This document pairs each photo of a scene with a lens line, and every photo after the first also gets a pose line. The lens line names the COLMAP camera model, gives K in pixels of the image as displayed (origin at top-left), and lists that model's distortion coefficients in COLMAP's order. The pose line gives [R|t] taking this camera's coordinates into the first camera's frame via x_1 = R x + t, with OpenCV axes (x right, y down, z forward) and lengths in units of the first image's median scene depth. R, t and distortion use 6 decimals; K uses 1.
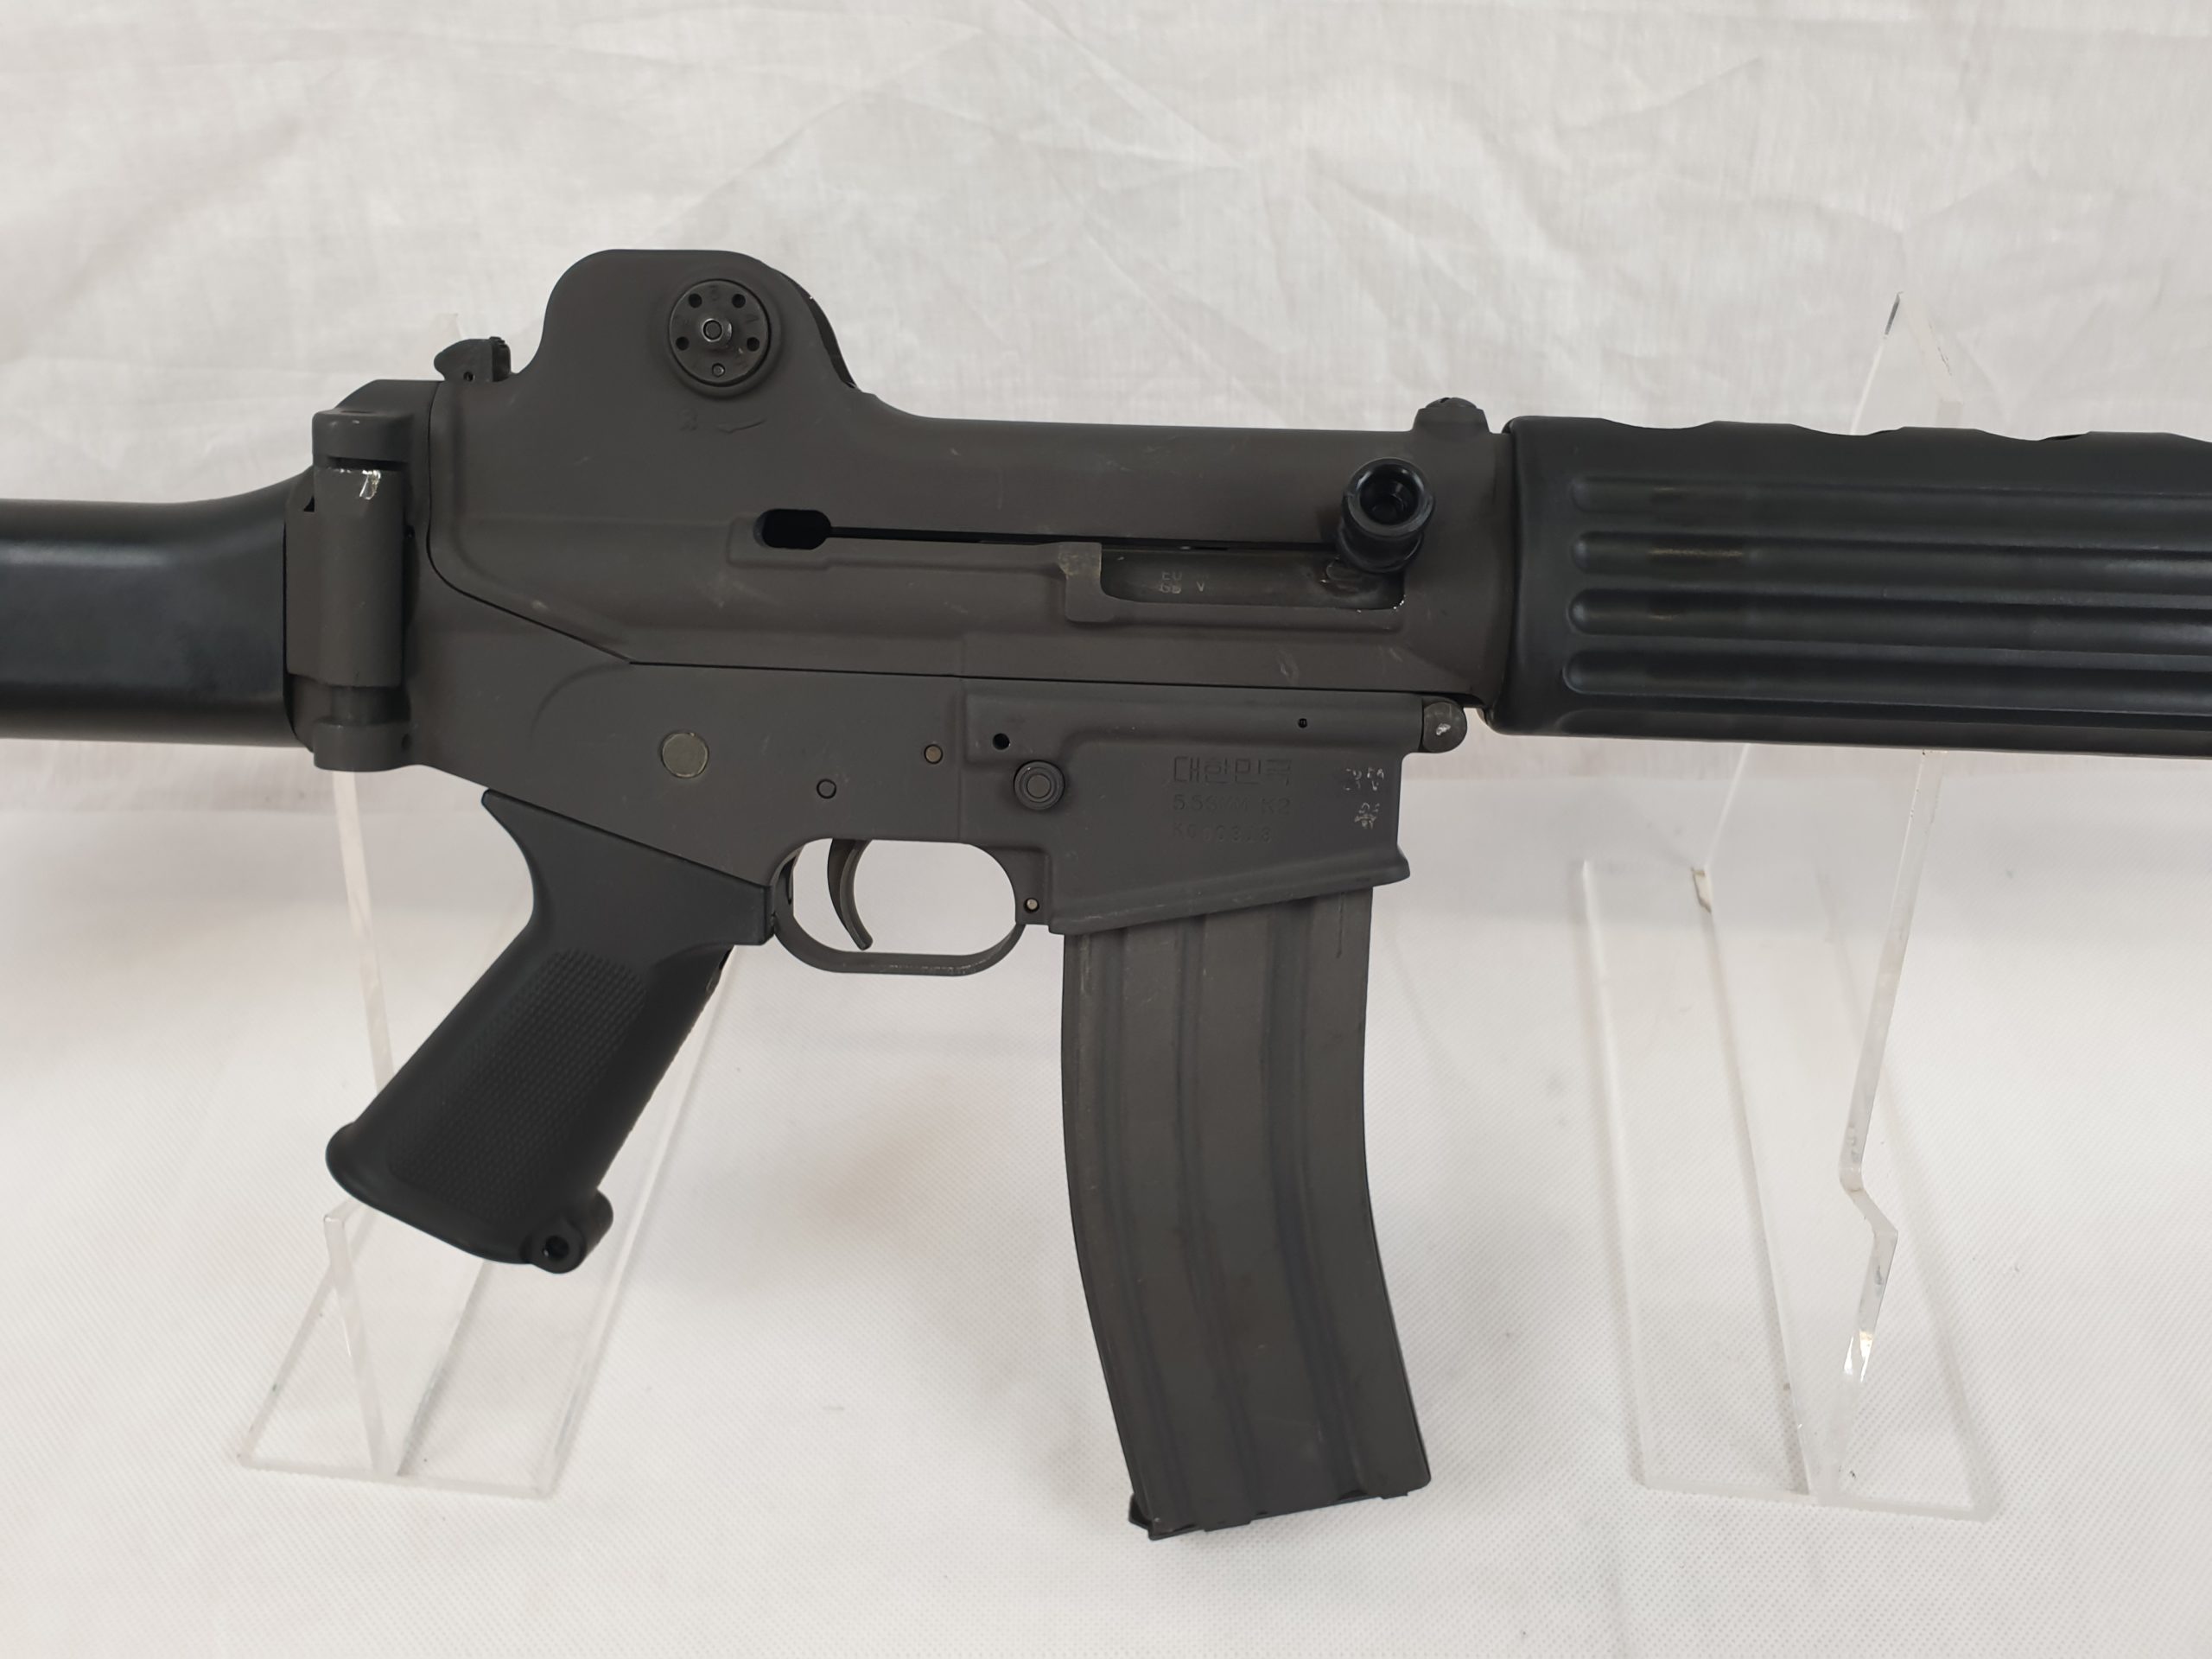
lens RADIAL K [[1700.1, 0, 1118.2], [0, 1700.1, 768.7], [0, 0, 1]] dist [-0.047974, 0.089510]
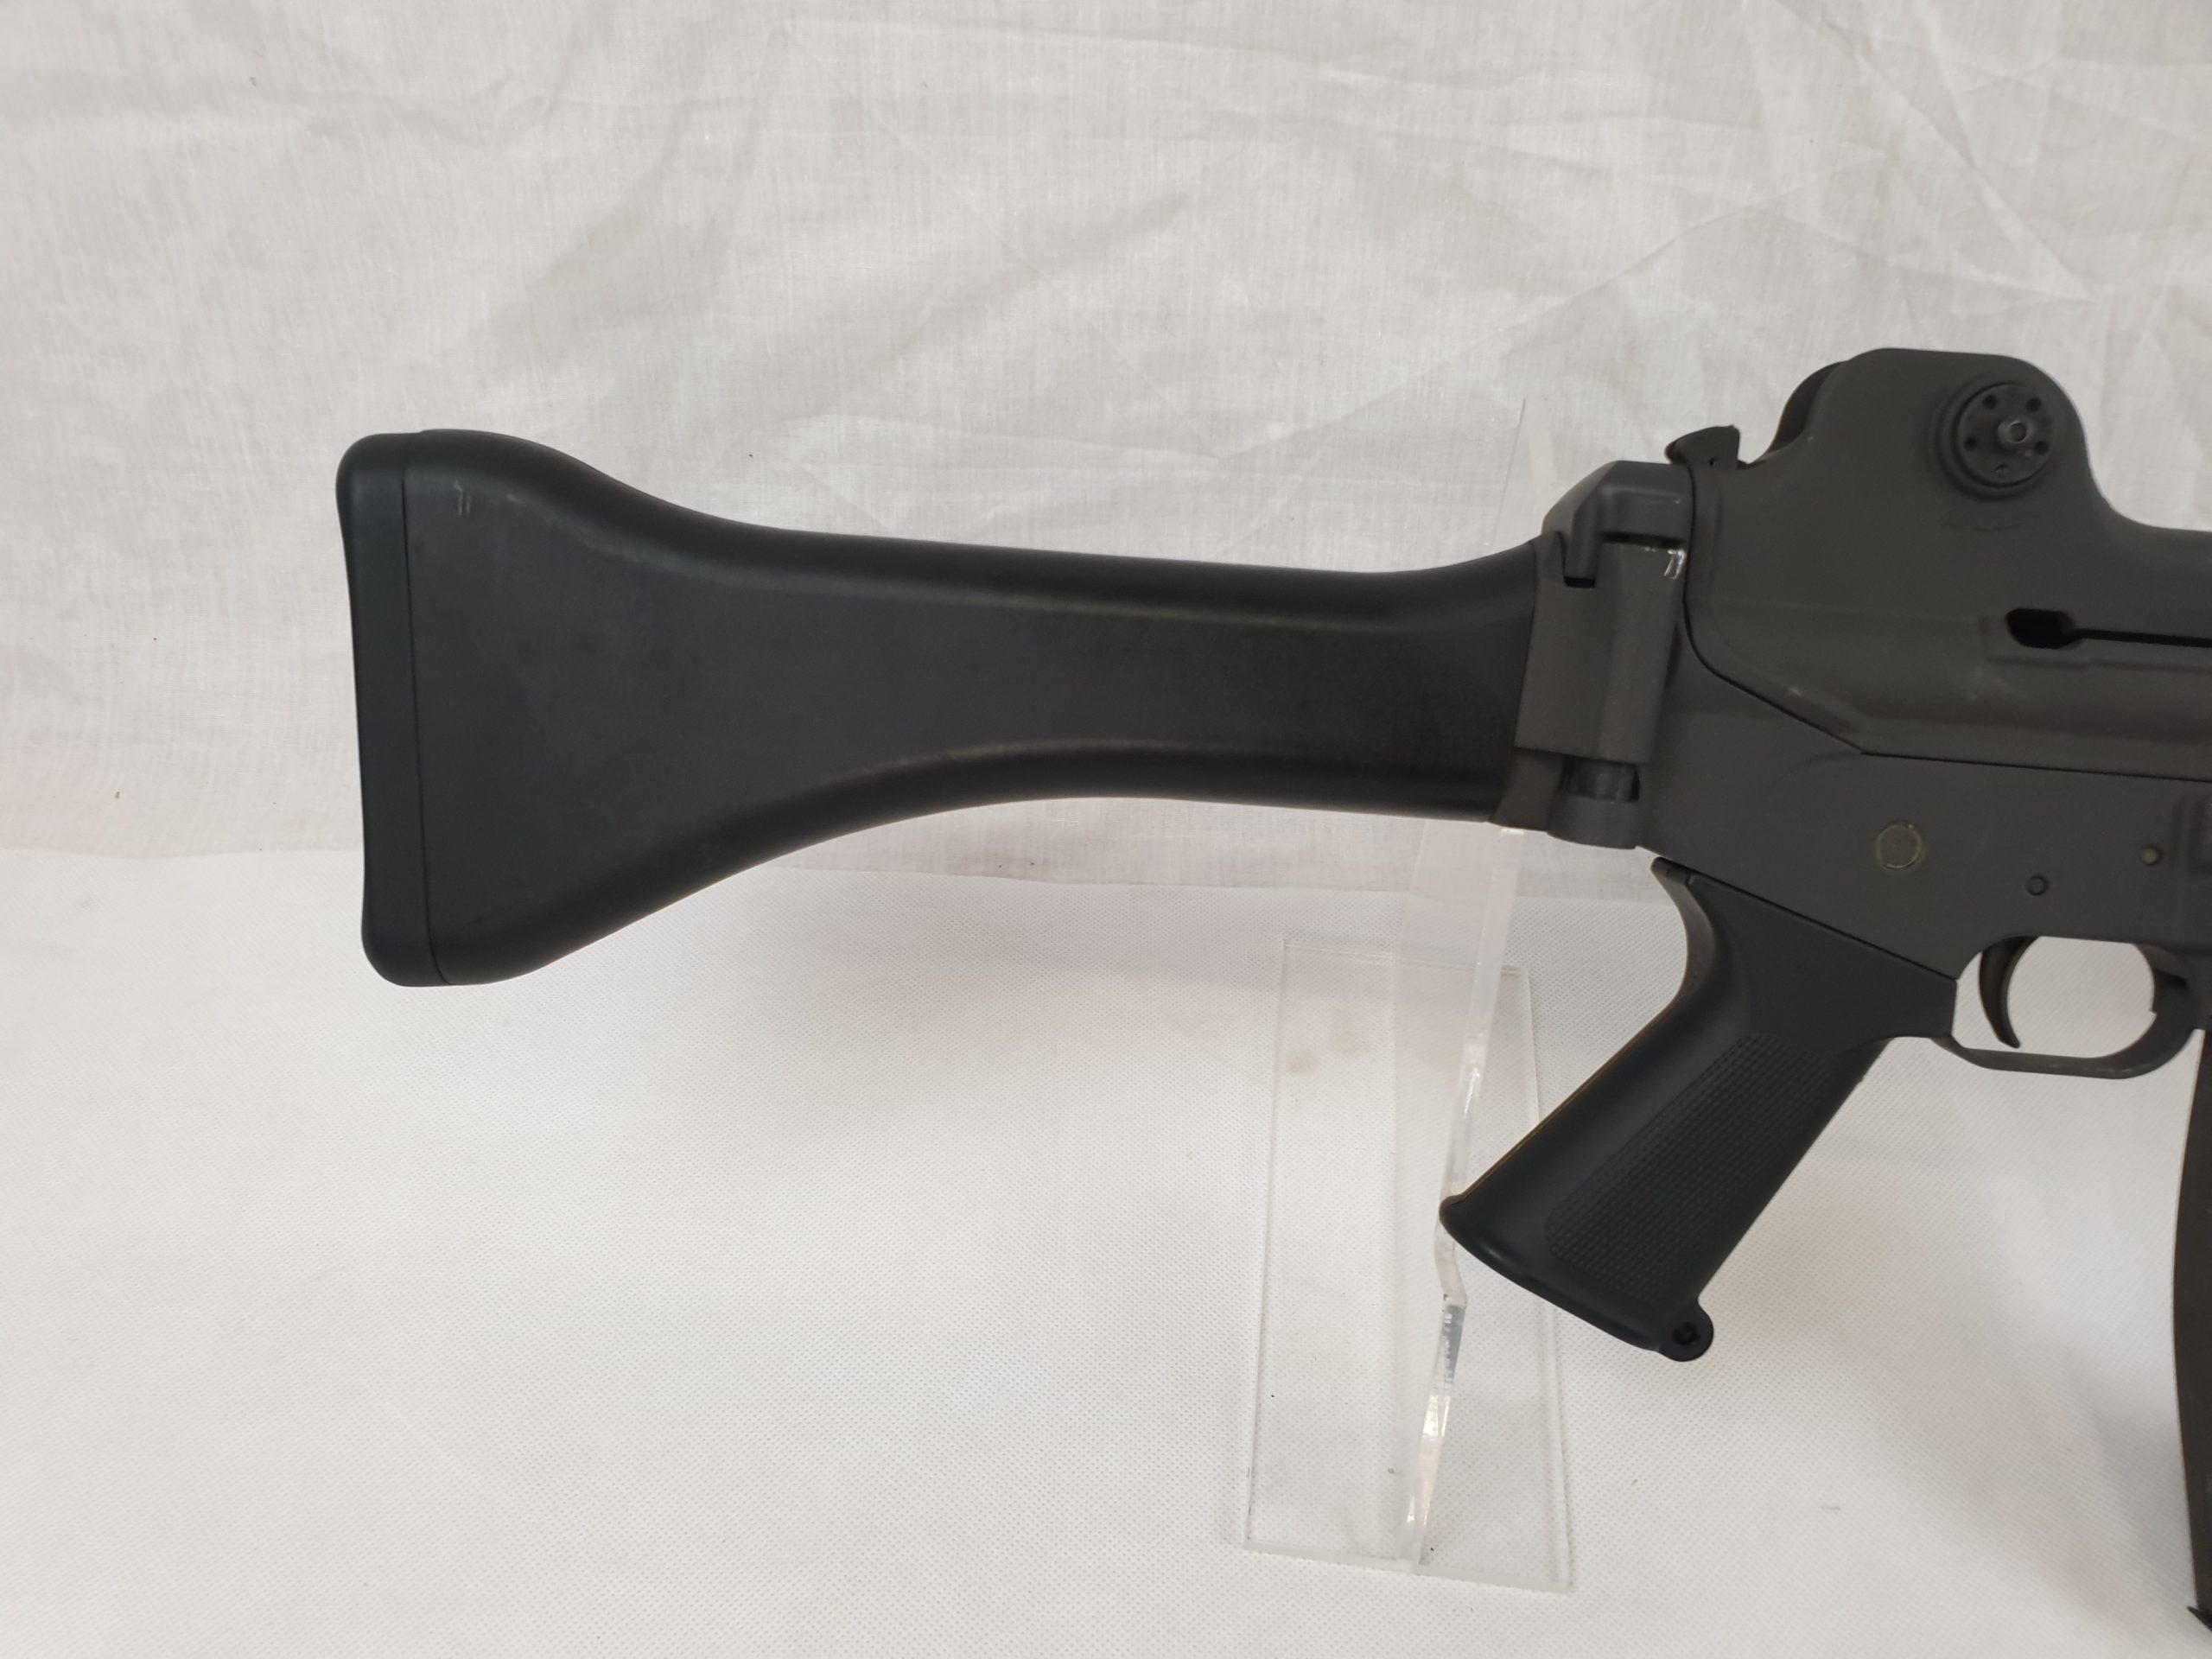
lens RADIAL K [[1690.1, 0, 1077.8], [0, 1690.1, 814.0], [0, 0, 1]] dist [-0.008997, 0.050127]
pose [[0.997244, 0.047051, 0.057357, -0.653749], [-0.044803, 0.998200, -0.039878, 0.029127], [-0.059130, 0.037198, 0.997557, 0.013942]]
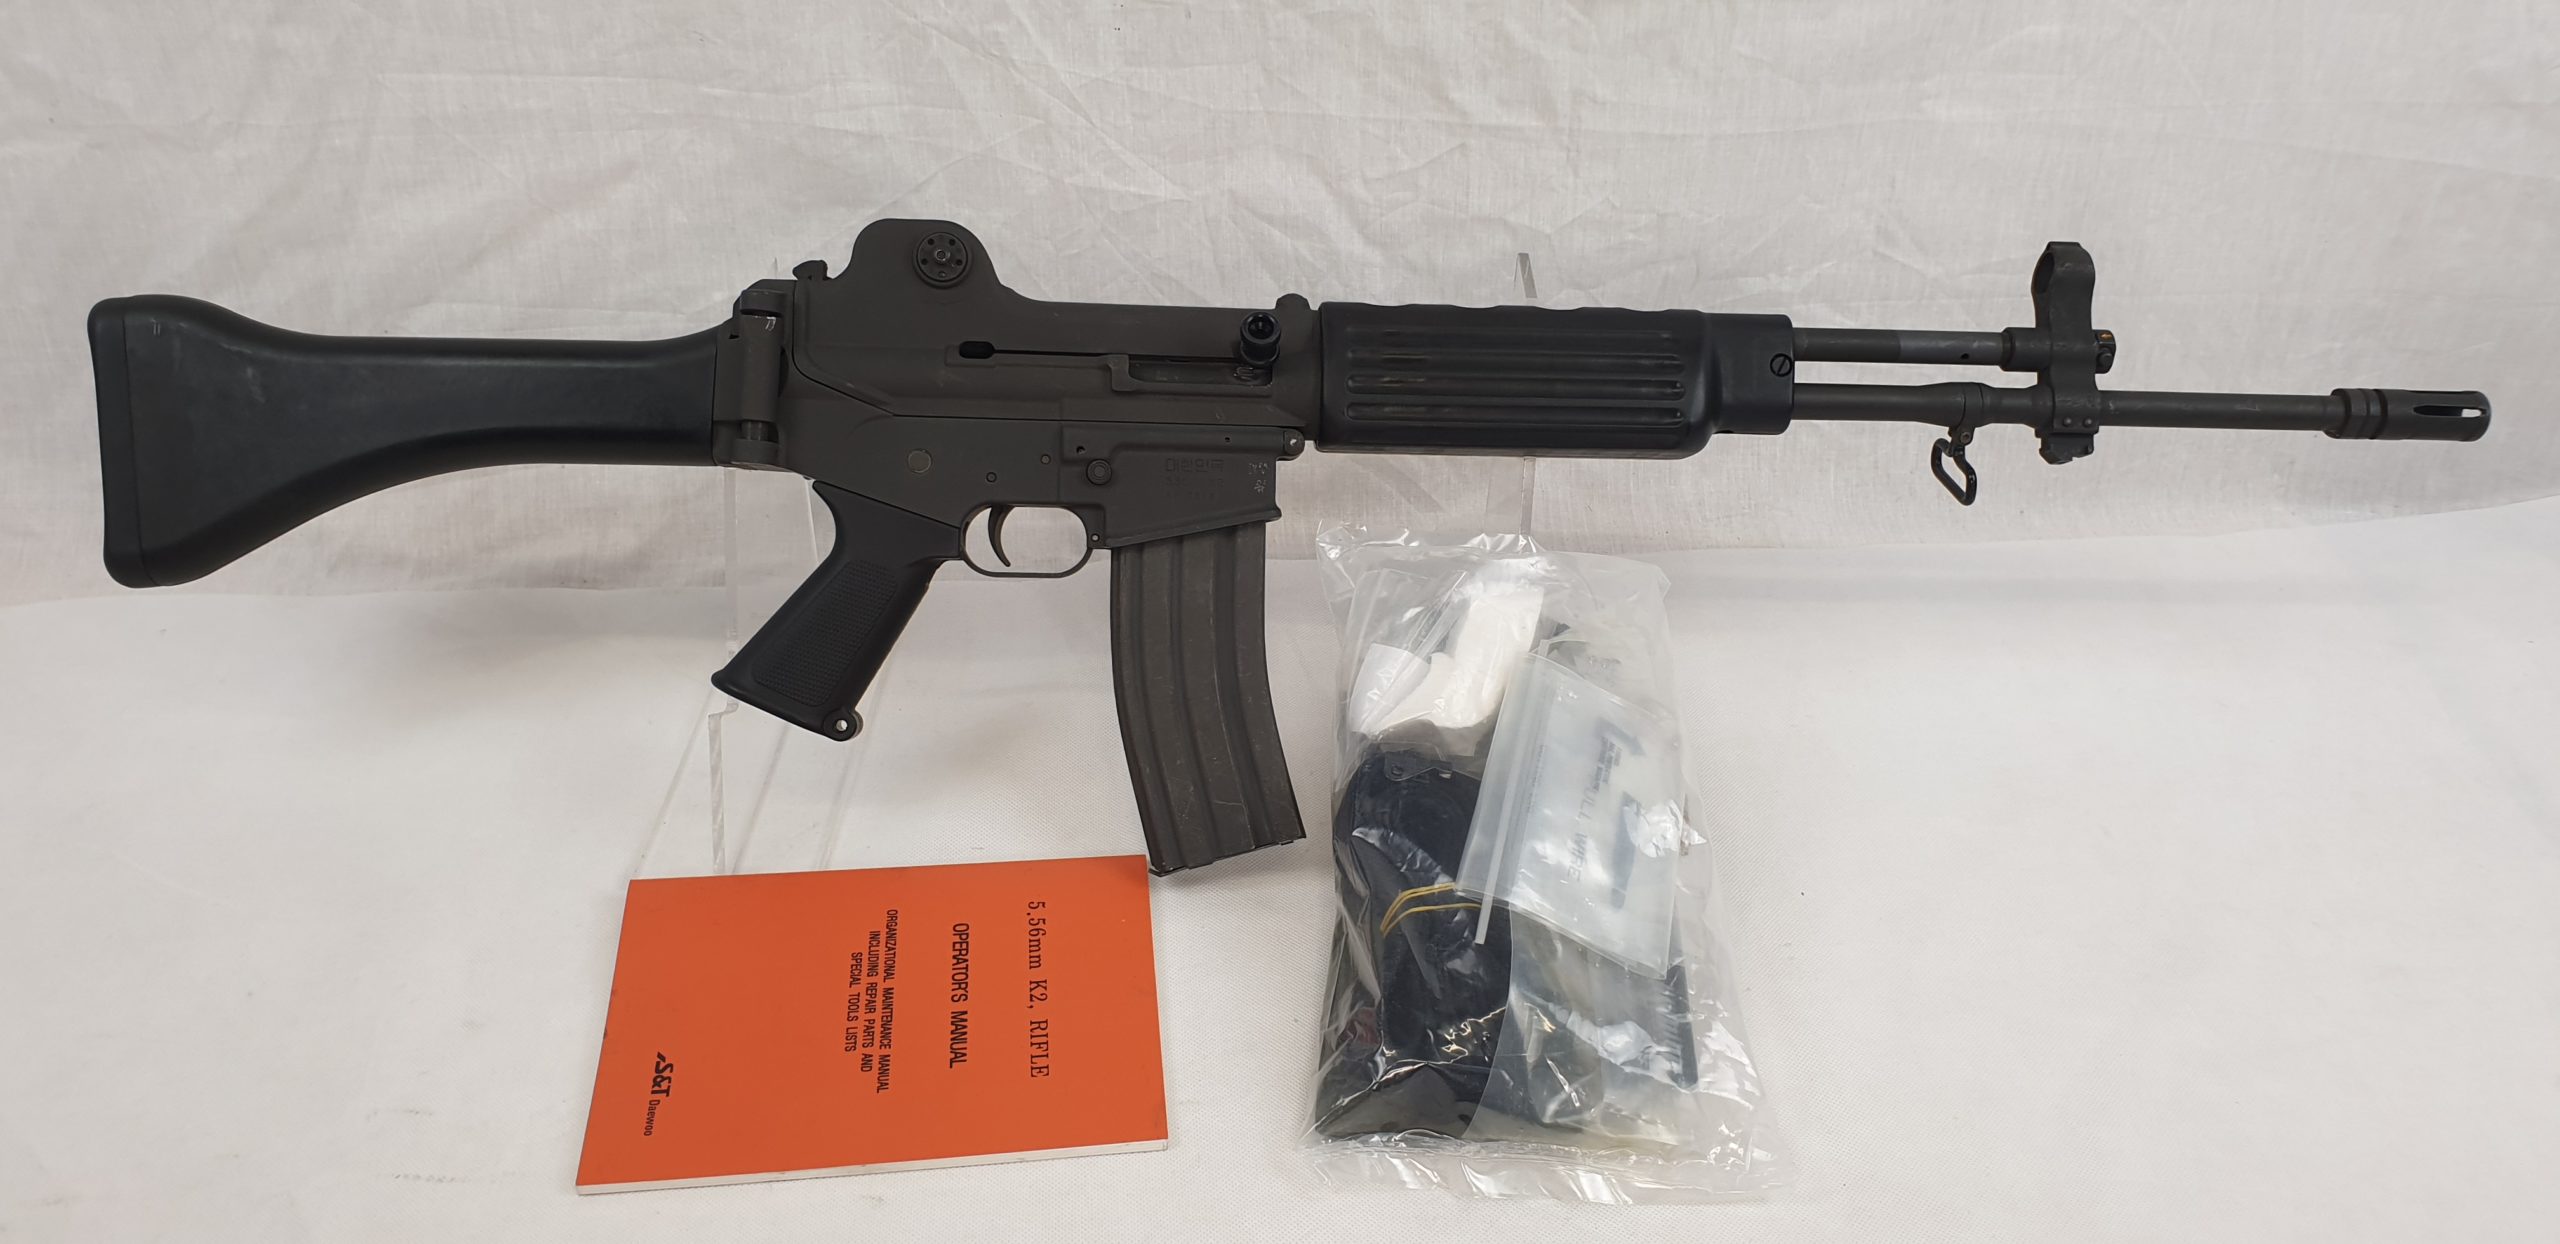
lens RADIAL K [[1976.0, 0, 1280.0], [0, 1976.0, 622.0], [0, 0, 1]] dist [0.117374, -0.266228]
pose [[0.993683, -0.010047, 0.111769, -0.078313], [0.028890, 0.985317, -0.168273, 0.473858], [-0.108437, 0.170439, 0.979384, -1.061793]]
